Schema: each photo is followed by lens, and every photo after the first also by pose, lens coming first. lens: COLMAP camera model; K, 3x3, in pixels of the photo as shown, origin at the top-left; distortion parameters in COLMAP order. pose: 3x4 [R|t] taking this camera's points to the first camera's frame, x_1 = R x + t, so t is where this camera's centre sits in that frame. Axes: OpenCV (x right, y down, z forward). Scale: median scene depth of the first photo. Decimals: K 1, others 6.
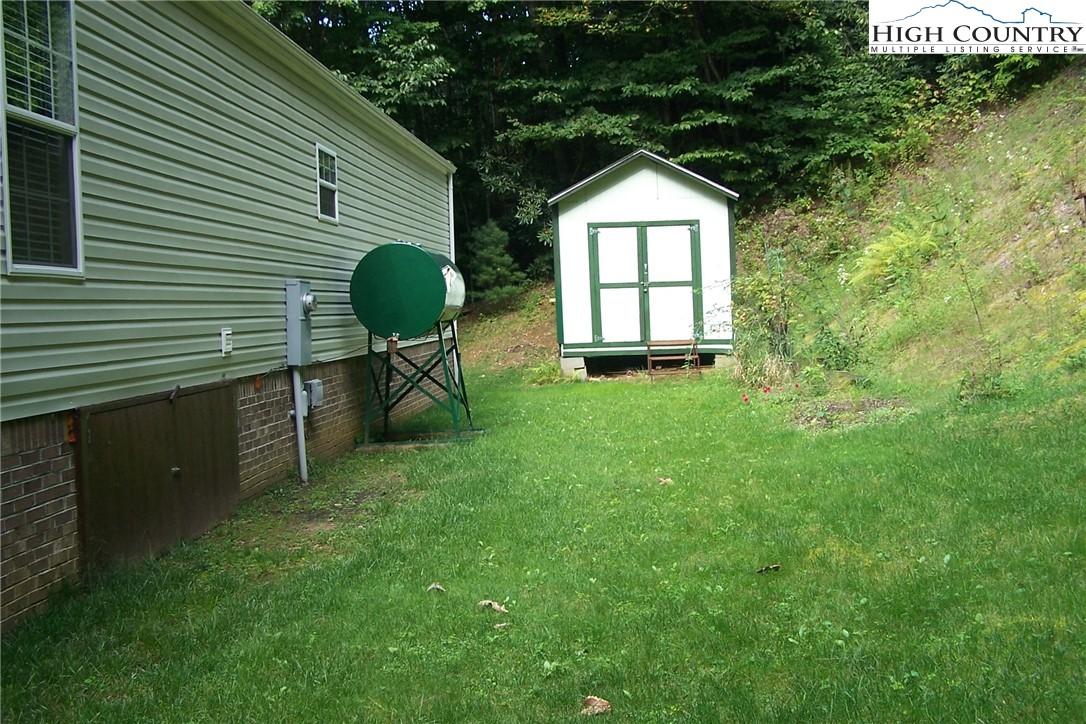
lens RADIAL K [[1244.7, 0, 527.3], [0, 1244.7, 392.6], [0, 0, 1]] dist [-0.213714, 0.480945]
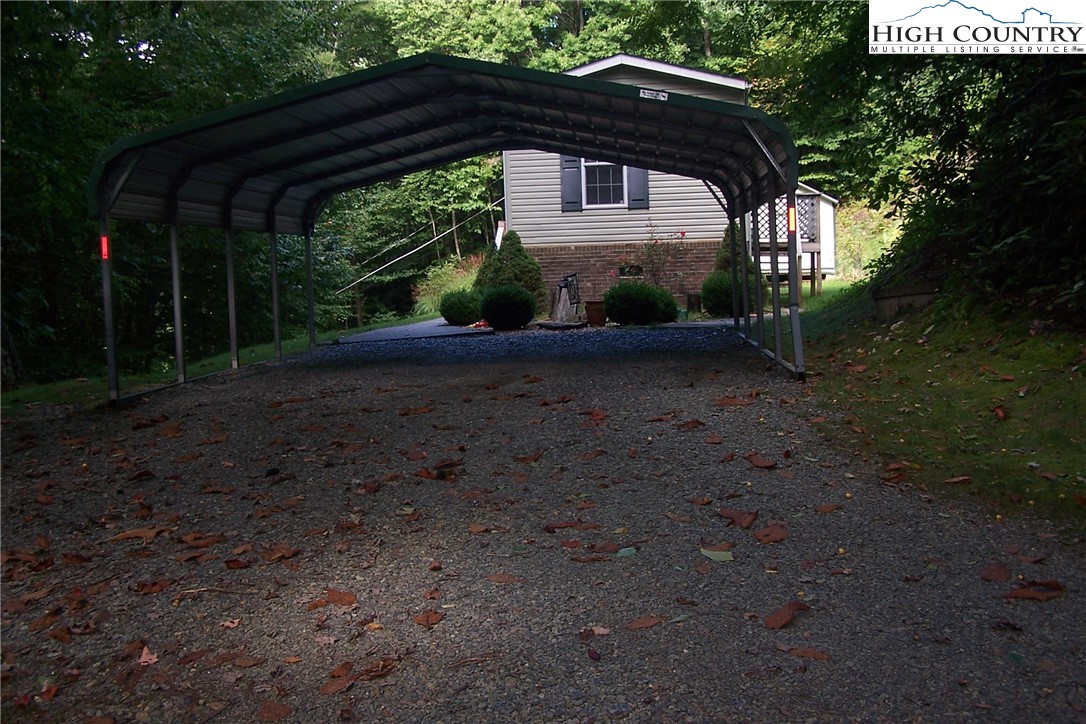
lens RADIAL K [[1244.7, 0, 527.3], [0, 1244.7, 392.6], [0, 0, 1]] dist [-0.213714, 0.480945]
pose [[0.999318, 0.004284, -0.036676, -0.228313], [-0.003727, 0.999877, 0.015237, 0.113924], [0.036737, -0.015090, 0.999211, -0.920524]]
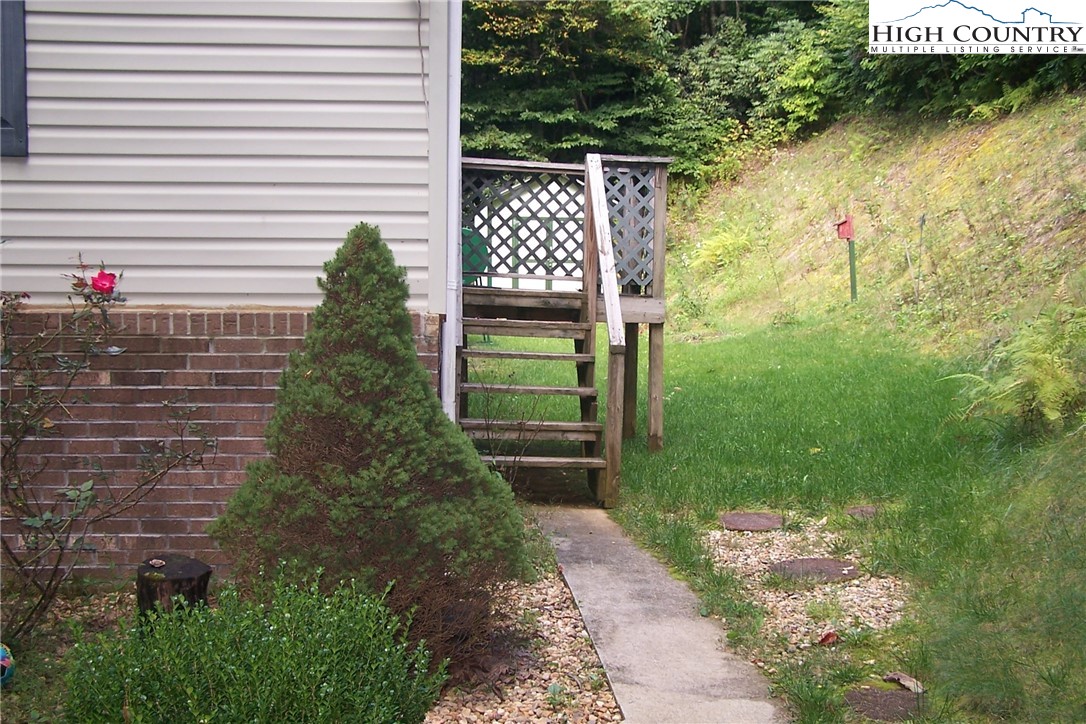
lens RADIAL K [[1244.7, 0, 527.3], [0, 1244.7, 392.6], [0, 0, 1]] dist [-0.213714, 0.480945]
pose [[0.984253, 0.032063, 0.173831, -0.137358], [-0.034654, 0.999329, 0.011887, 0.038498], [-0.173333, -0.017724, 0.984704, -0.322328]]
